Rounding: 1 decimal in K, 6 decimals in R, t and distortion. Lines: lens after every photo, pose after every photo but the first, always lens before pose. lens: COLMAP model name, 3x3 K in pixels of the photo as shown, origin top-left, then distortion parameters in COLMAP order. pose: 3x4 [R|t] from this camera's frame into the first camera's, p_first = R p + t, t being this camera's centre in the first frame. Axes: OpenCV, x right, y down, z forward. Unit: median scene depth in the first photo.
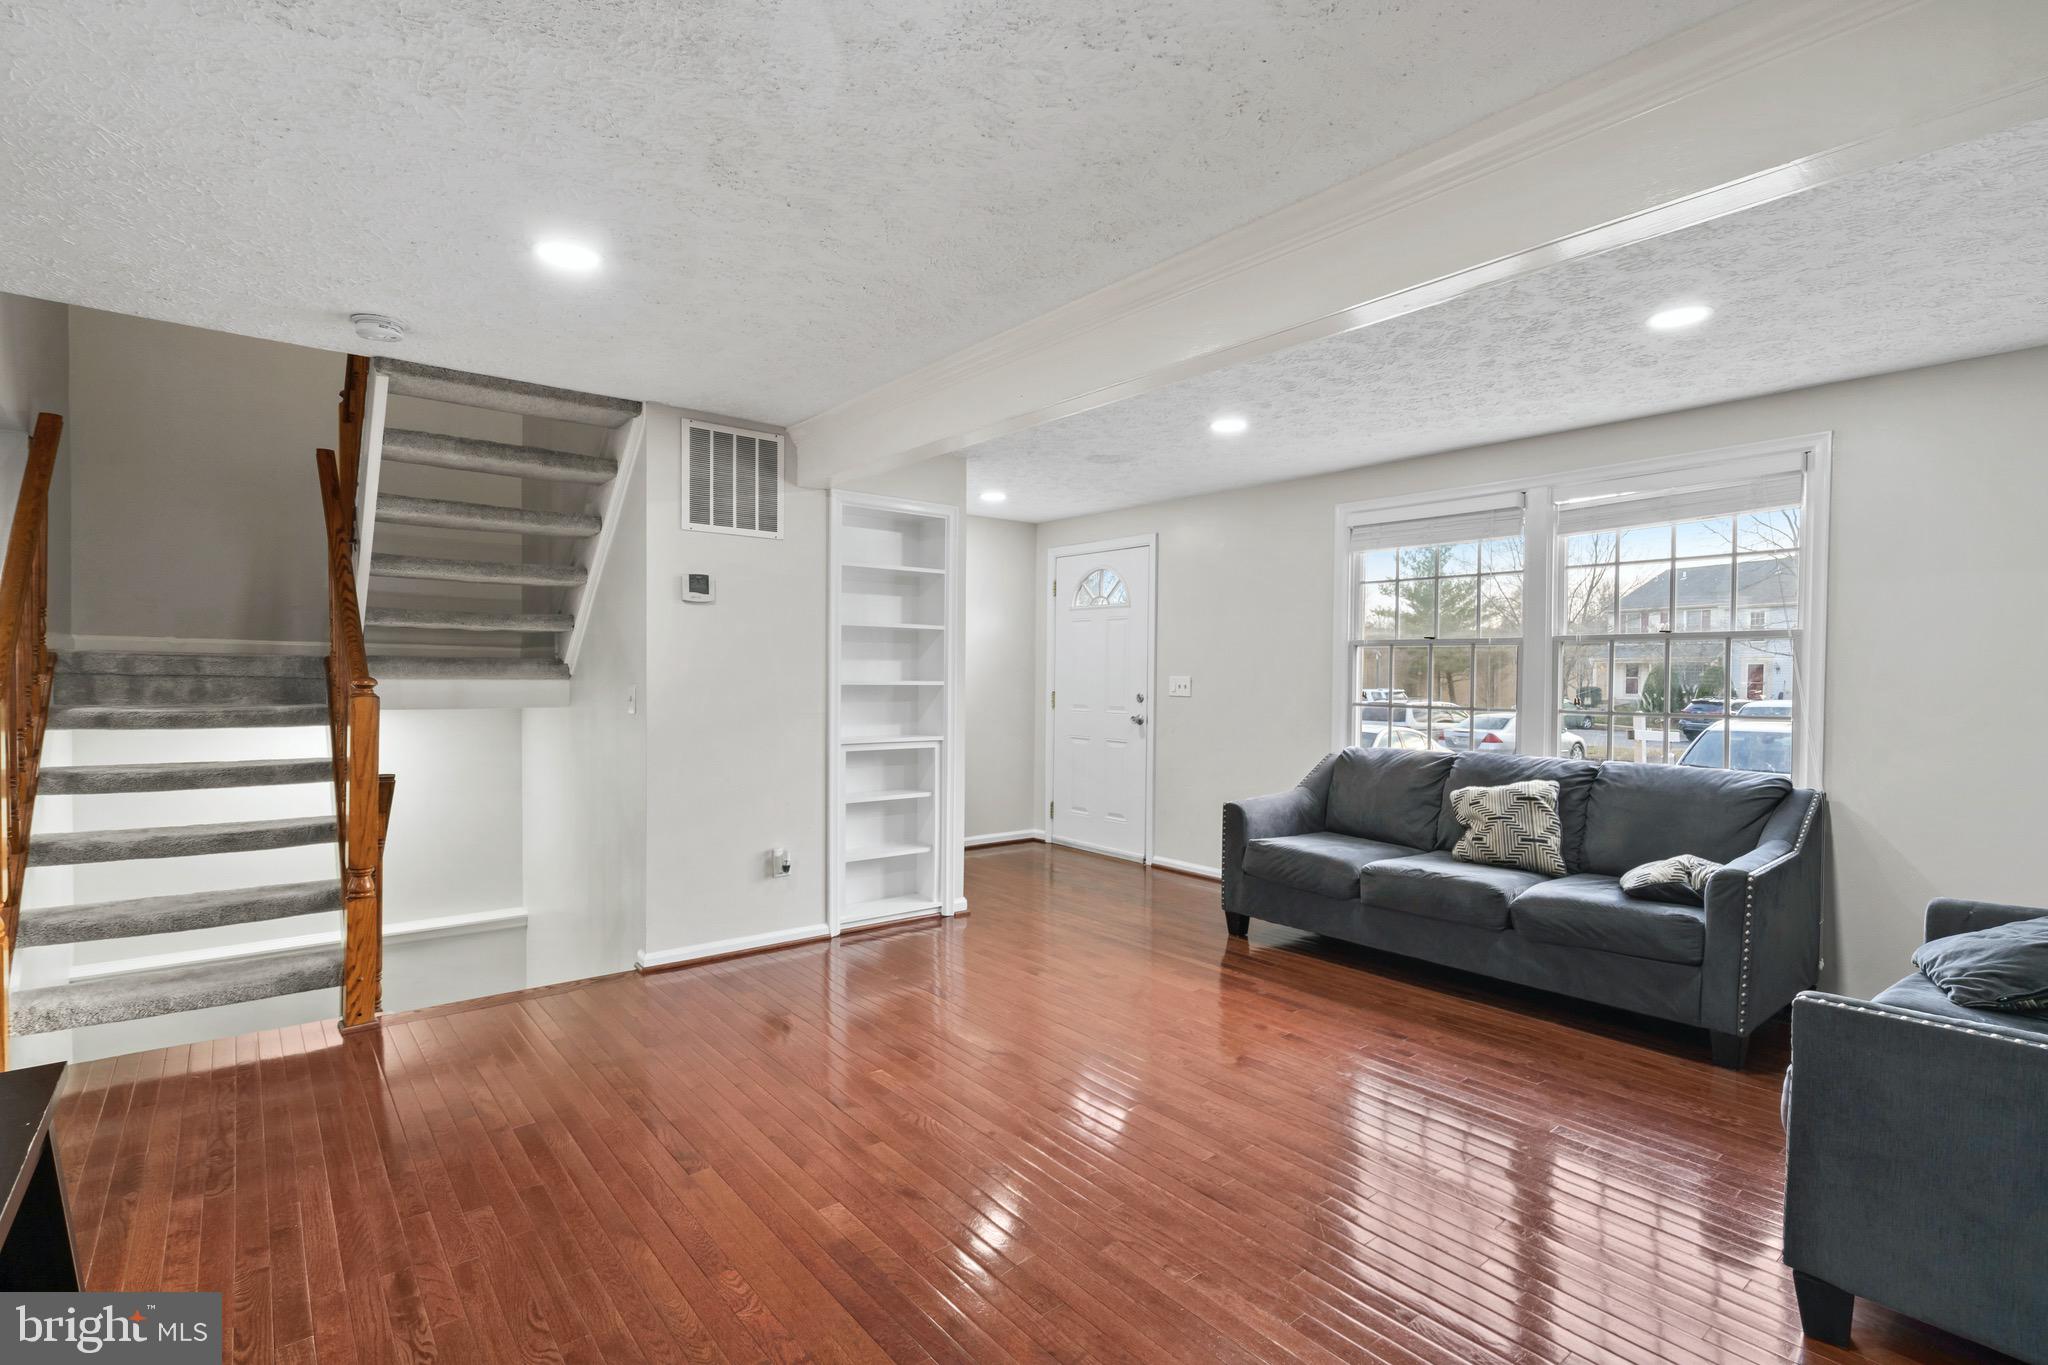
lens RADIAL K [[964.5, 0, 1020.9], [0, 964.5, 681.6], [0, 0, 1]] dist [-0.005763, 0.003327]
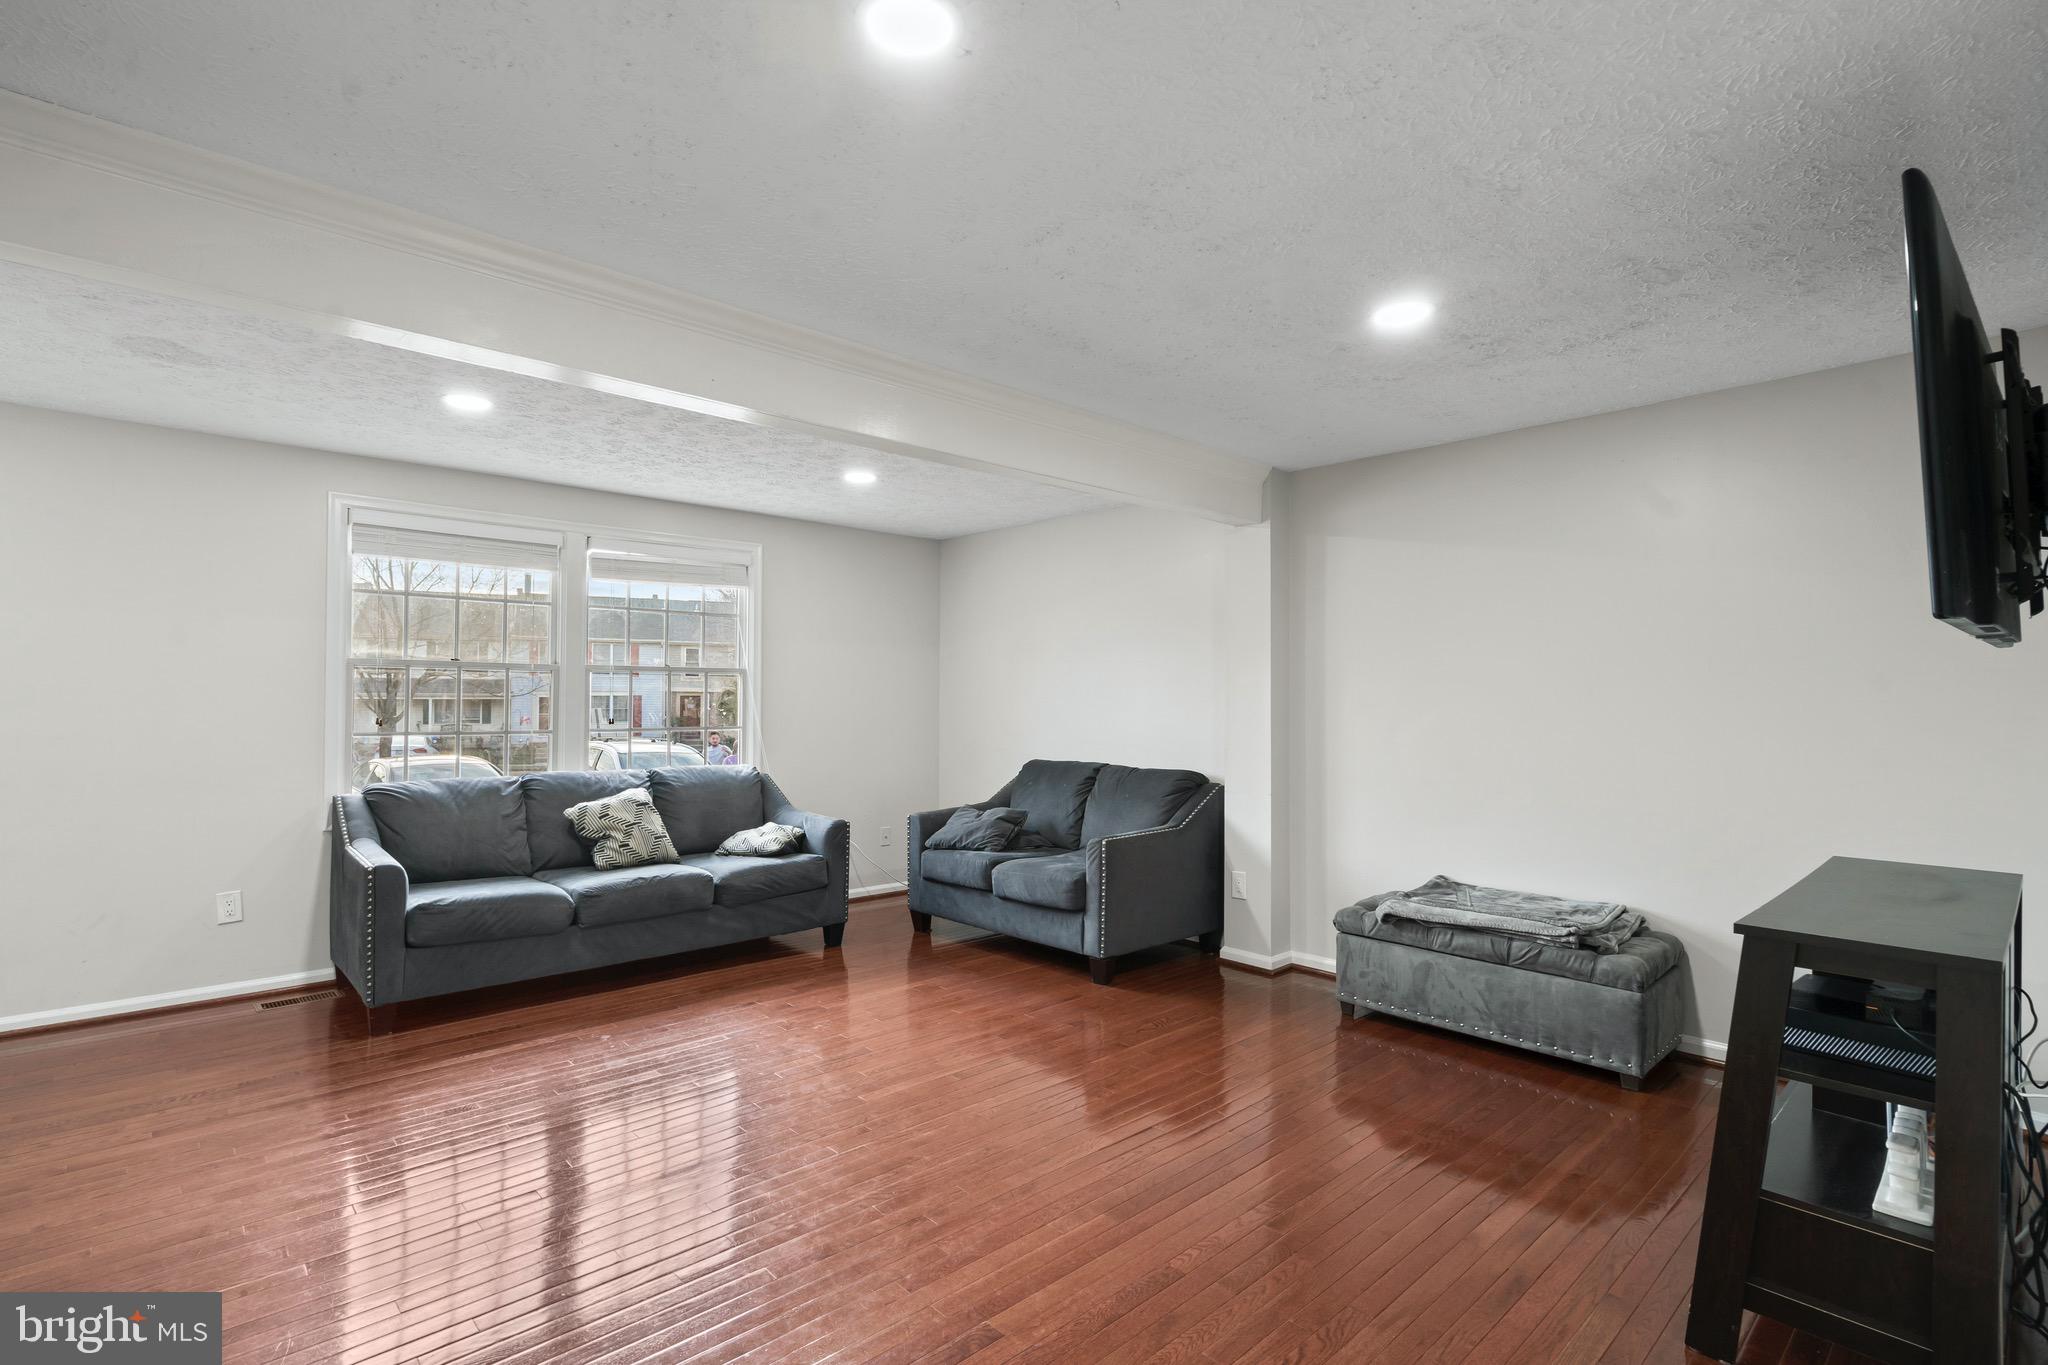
lens RADIAL K [[964.5, 0, 1015.2], [0, 964.5, 687.9], [0, 0, 1]] dist [-0.005763, 0.003327]
pose [[-0.069572, 0.013208, 0.997490, -0.685766], [0.009415, 0.999877, -0.012583, -0.002007], [-0.997533, 0.008516, -0.069688, 0.631139]]
